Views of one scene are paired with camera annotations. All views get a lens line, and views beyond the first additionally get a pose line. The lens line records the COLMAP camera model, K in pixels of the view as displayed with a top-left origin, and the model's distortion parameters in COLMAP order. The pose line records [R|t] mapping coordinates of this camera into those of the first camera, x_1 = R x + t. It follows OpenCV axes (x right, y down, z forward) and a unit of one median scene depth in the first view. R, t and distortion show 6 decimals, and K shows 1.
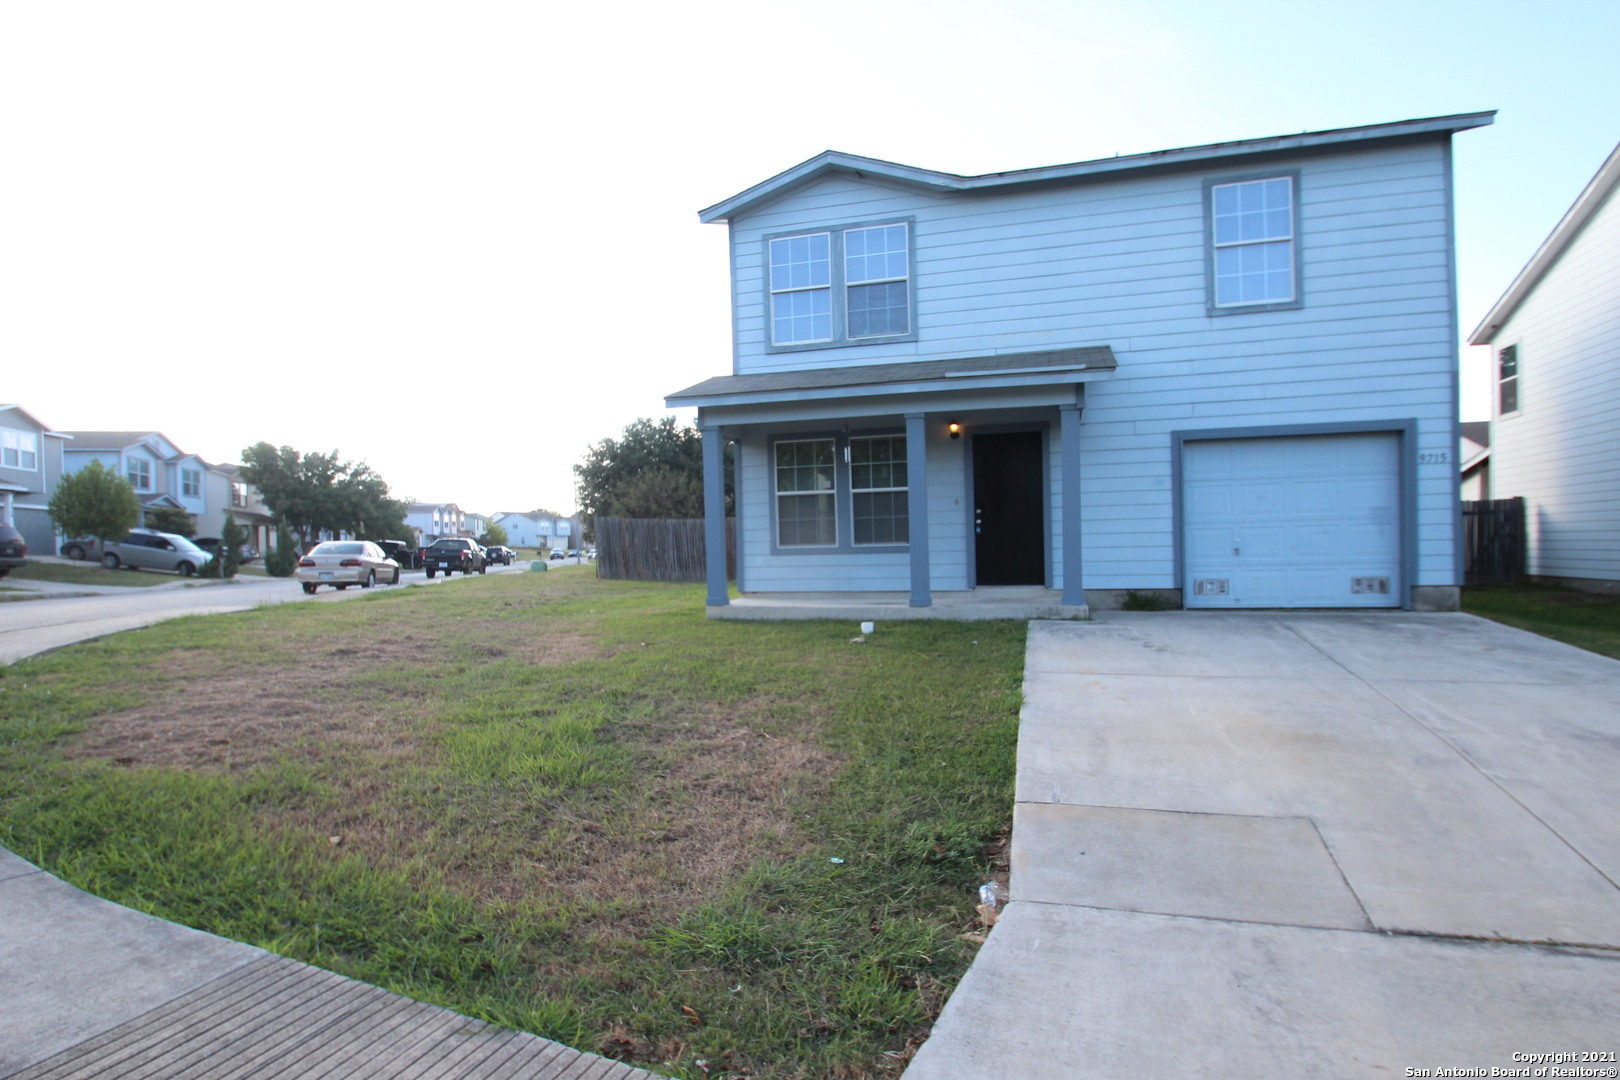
lens RADIAL K [[980.7, 0, 802.2], [0, 980.7, 547.9], [0, 0, 1]] dist [-0.014175, -0.011057]
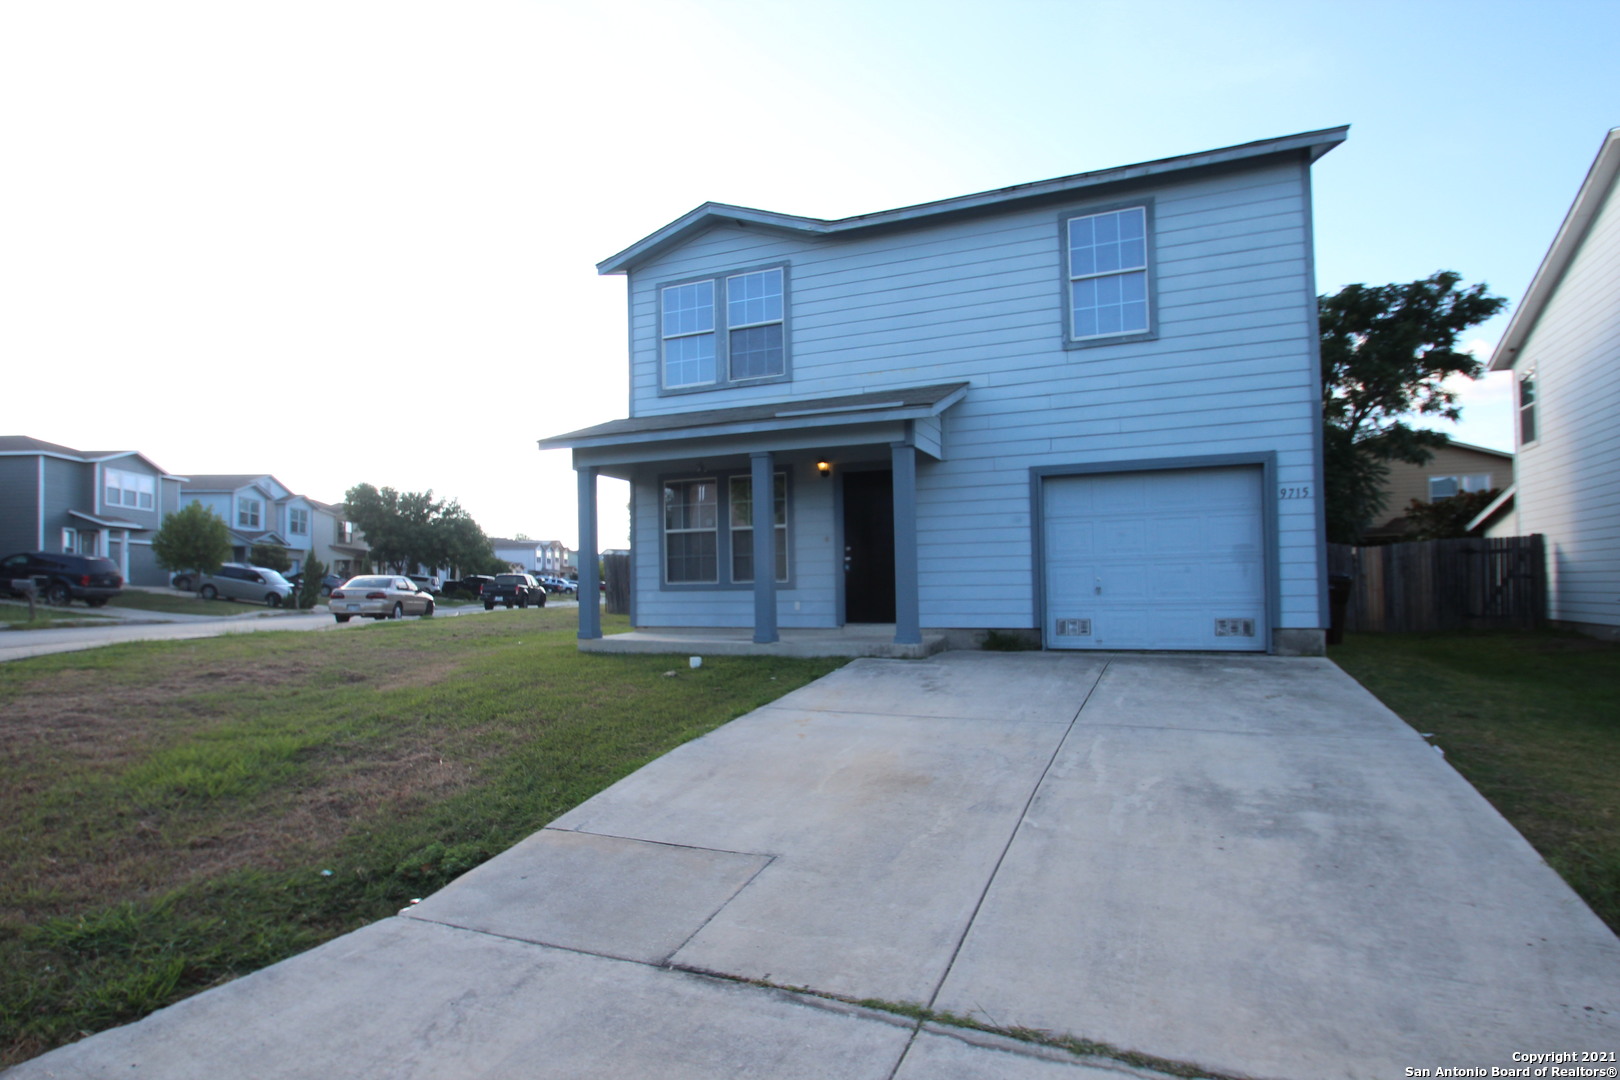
lens RADIAL K [[980.7, 0, 806.0], [0, 980.7, 541.3], [0, 0, 1]] dist [-0.014175, -0.011057]
pose [[0.990246, 0.001143, -0.139327, 0.289942], [-0.007412, 0.998983, -0.044484, 0.000295], [0.139134, 0.045082, 0.989247, 0.000673]]
